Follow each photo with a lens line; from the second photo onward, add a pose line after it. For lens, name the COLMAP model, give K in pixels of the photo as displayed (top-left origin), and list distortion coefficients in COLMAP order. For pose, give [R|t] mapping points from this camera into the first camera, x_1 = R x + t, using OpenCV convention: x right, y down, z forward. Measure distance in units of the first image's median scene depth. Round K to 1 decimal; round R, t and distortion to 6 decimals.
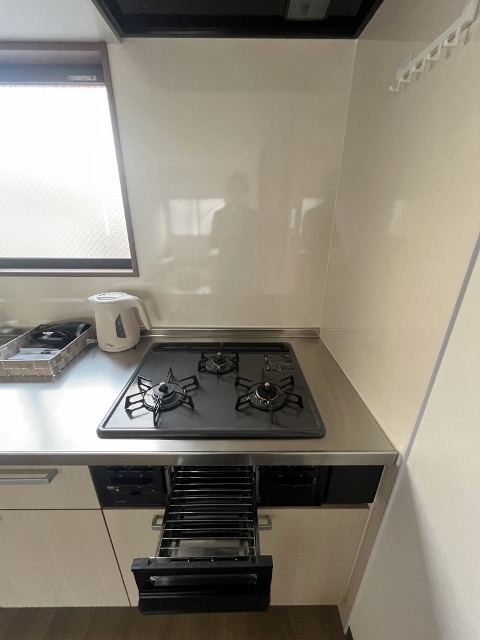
lens RADIAL K [[262.2, 0, 240.0], [0, 262.2, 320.0], [0, 0, 1]] dist [-0.000779, -0.000115]
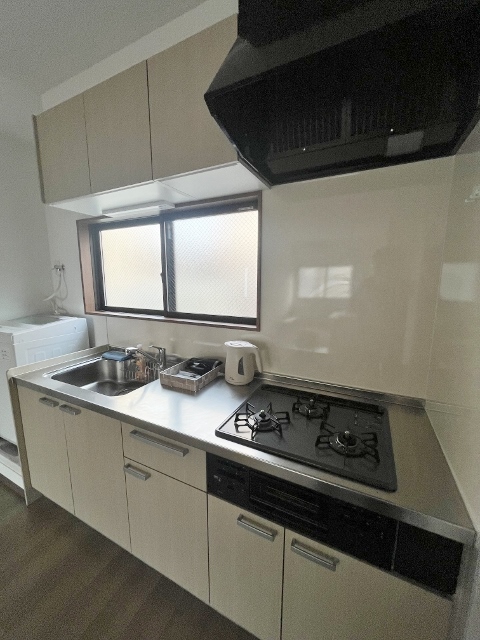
lens RADIAL K [[258.8, 0, 240.0], [0, 258.8, 320.0], [0, 0, 1]] dist [0.000049, 0.000085]
pose [[0.892153, 0.067882, -0.446605, 0.121674], [-0.165347, 0.969108, -0.183003, 0.040786], [0.420385, 0.237111, 0.875816, -0.237170]]
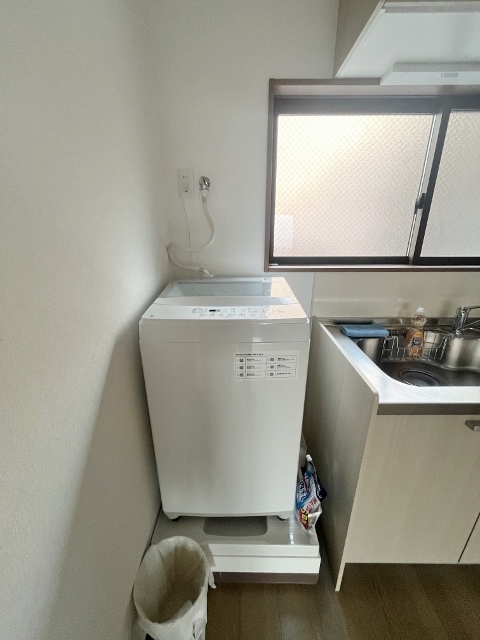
lens RADIAL K [[263.4, 0, 240.0], [0, 263.4, 320.0], [0, 0, 1]] dist [-0.000635, -0.000170]
pose [[0.999959, -0.007676, -0.004790, -2.078971], [0.007398, 0.998420, -0.055704, 0.111402], [0.005210, 0.055666, 0.998436, -0.157280]]
